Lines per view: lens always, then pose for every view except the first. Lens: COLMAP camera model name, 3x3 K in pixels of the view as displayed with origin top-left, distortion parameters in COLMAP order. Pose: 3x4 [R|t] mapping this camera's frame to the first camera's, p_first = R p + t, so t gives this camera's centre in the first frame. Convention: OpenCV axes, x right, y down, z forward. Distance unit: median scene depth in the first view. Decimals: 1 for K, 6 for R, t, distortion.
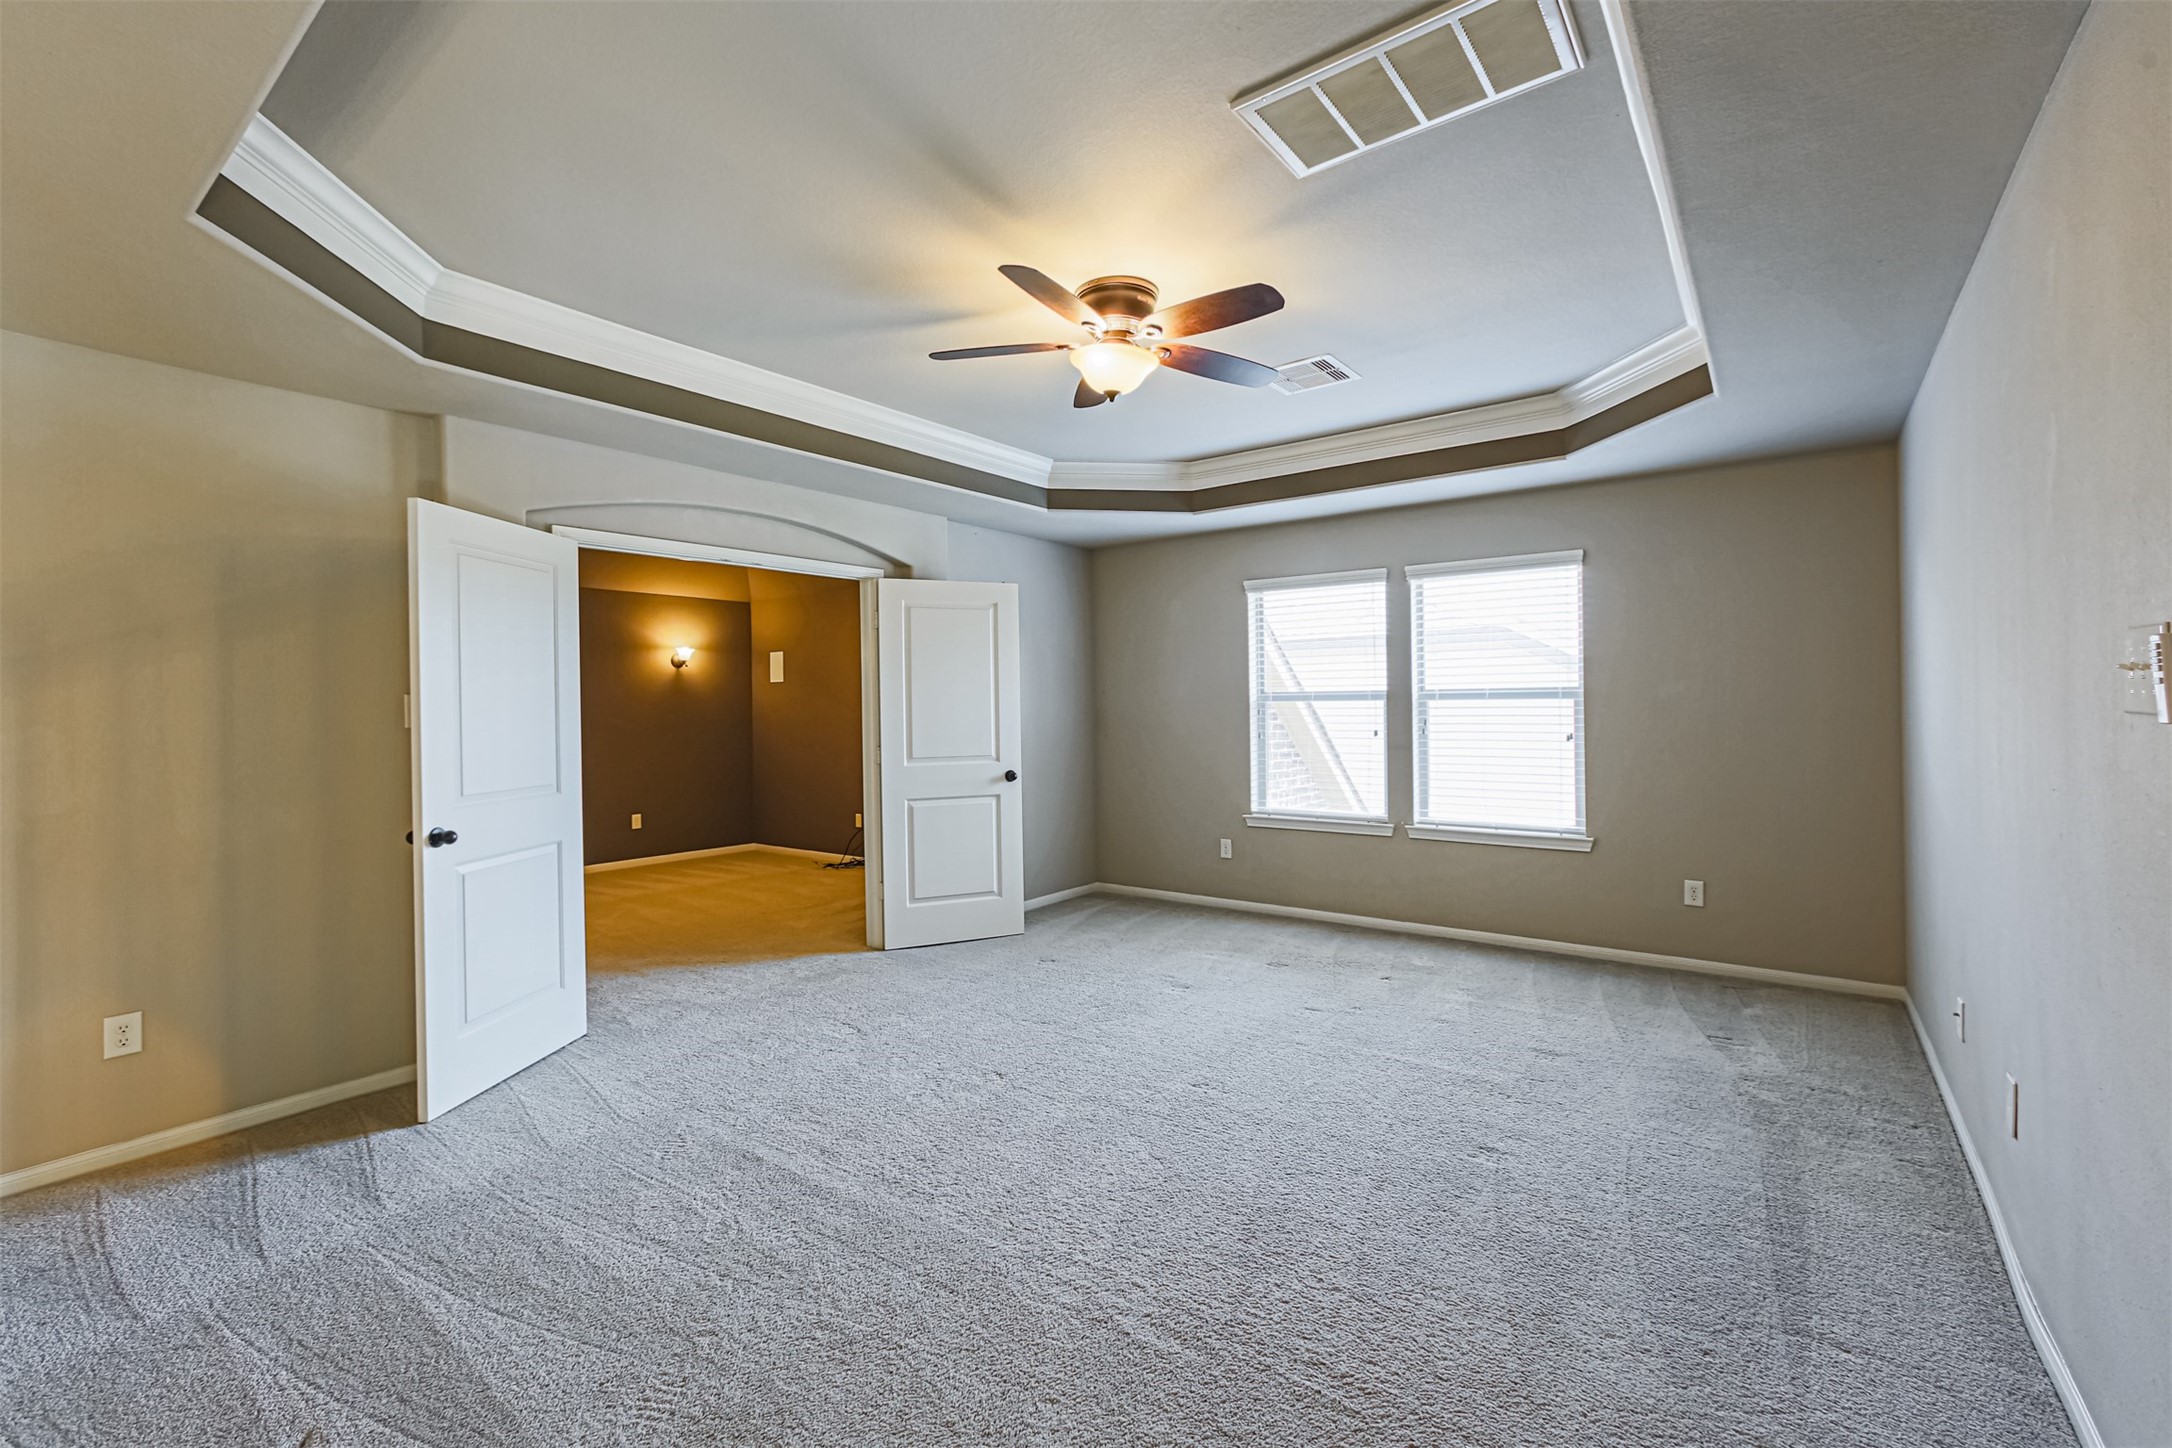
lens RADIAL K [[922.8, 0, 1088.1], [0, 922.8, 710.8], [0, 0, 1]] dist [-0.005544, -0.001358]
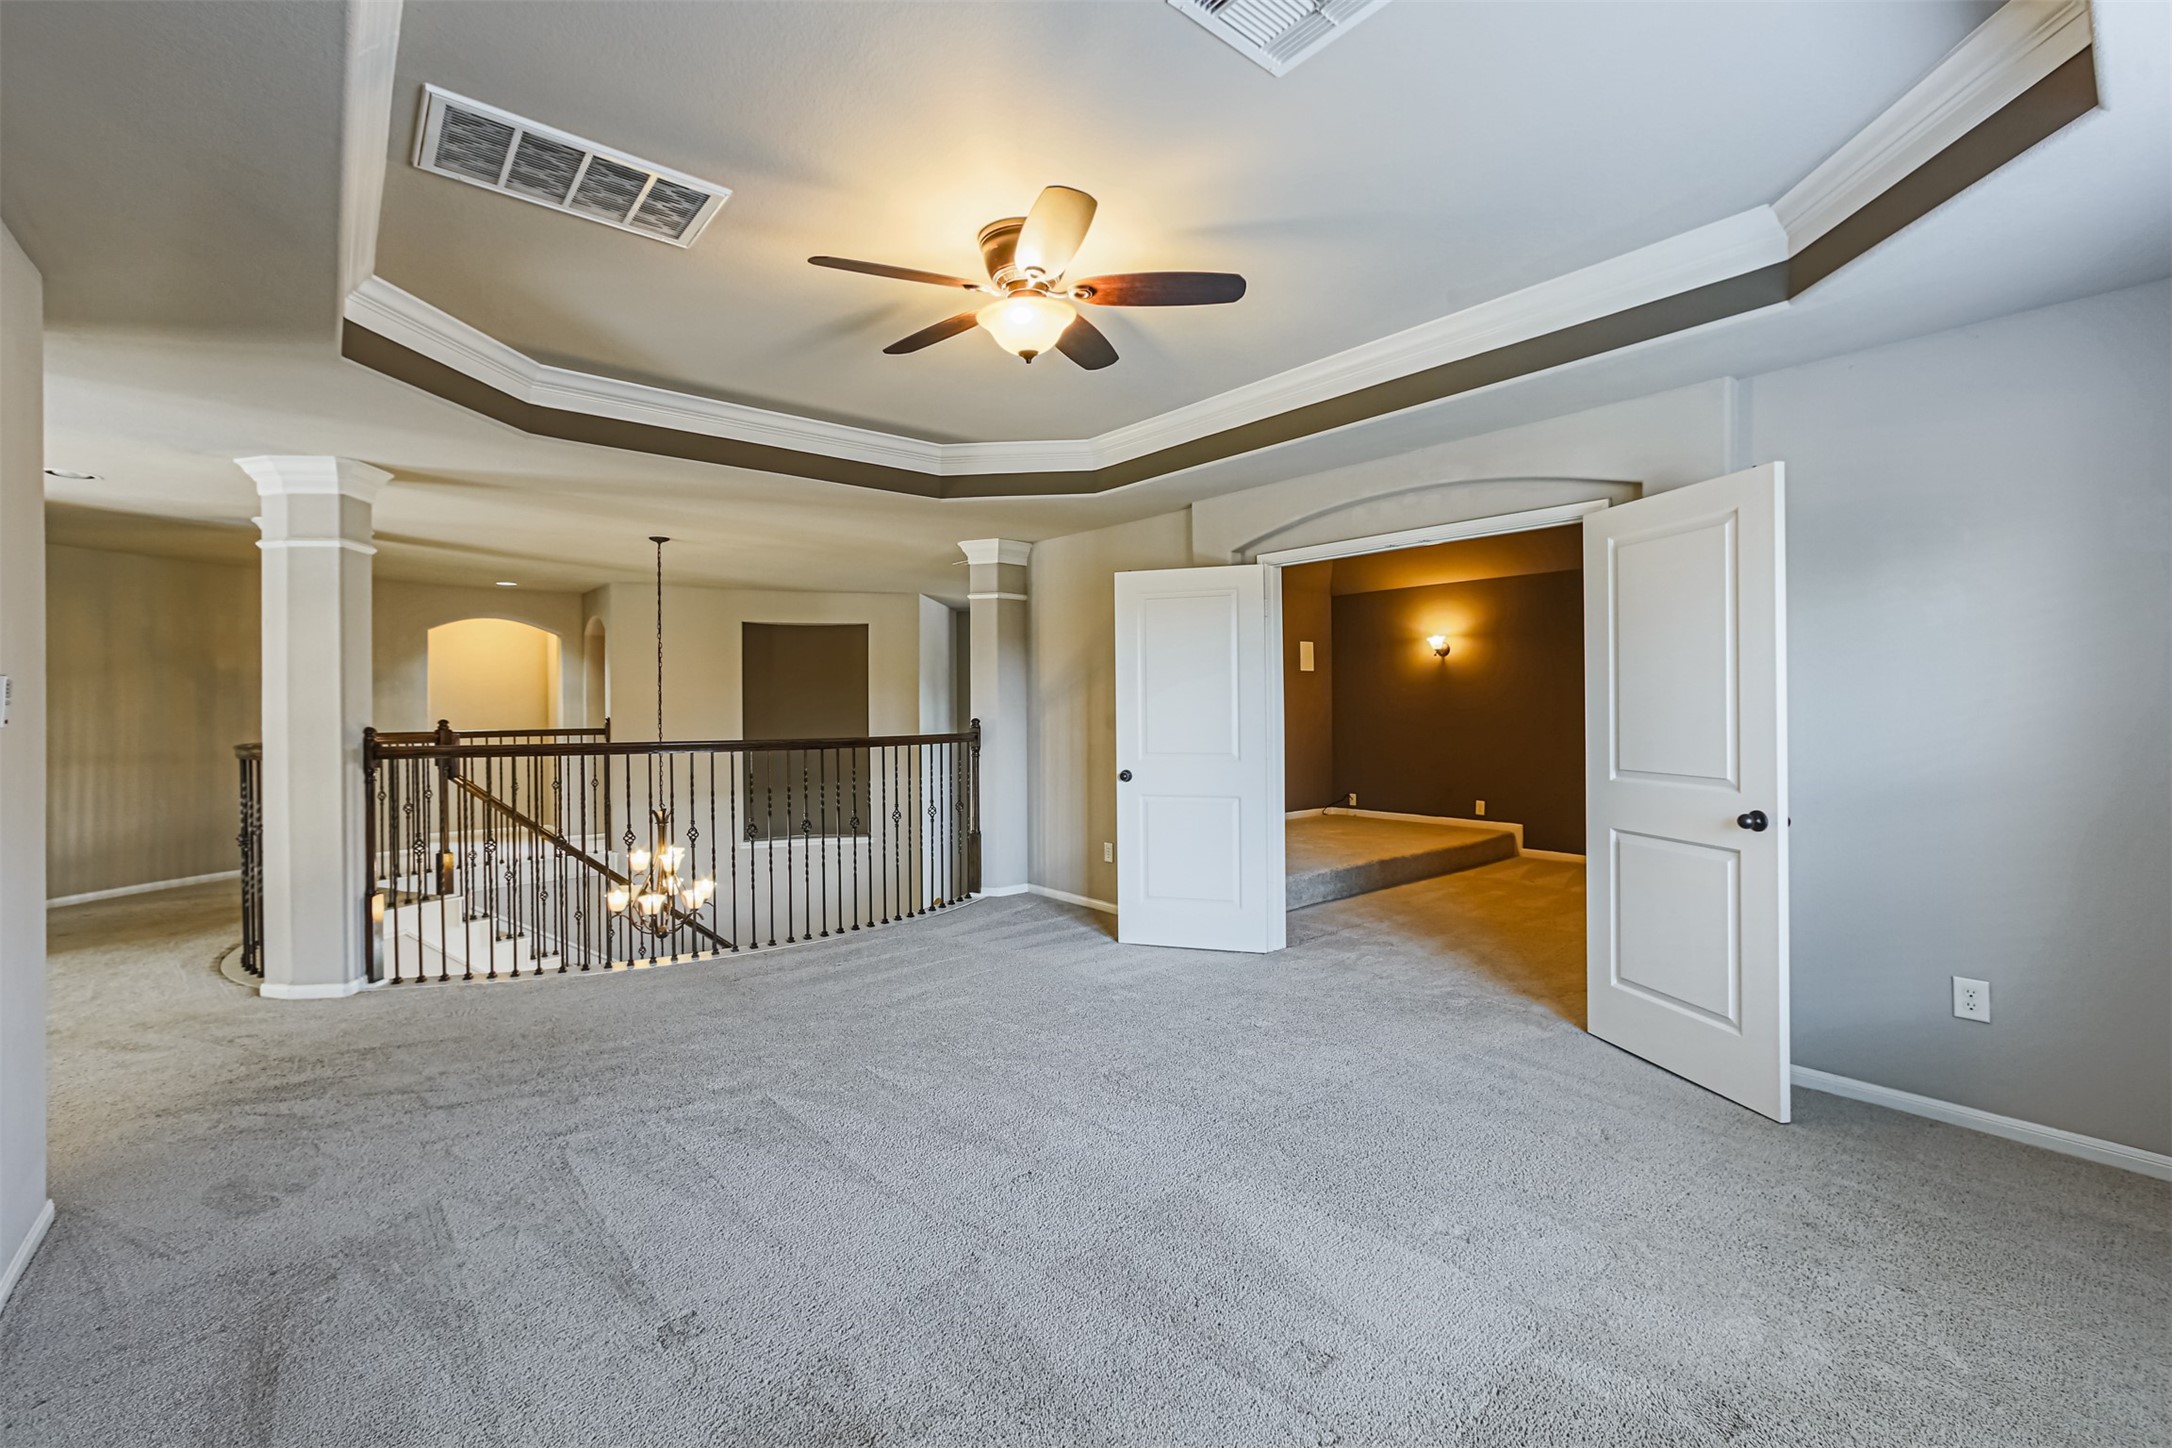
lens RADIAL K [[922.8, 0, 1092.3], [0, 922.8, 711.5], [0, 0, 1]] dist [-0.005544, -0.001358]
pose [[-0.213396, 0.017554, -0.976808, 0.605322], [0.001286, 0.999843, 0.017687, -0.004404], [0.976965, 0.002518, -0.213385, 0.843030]]
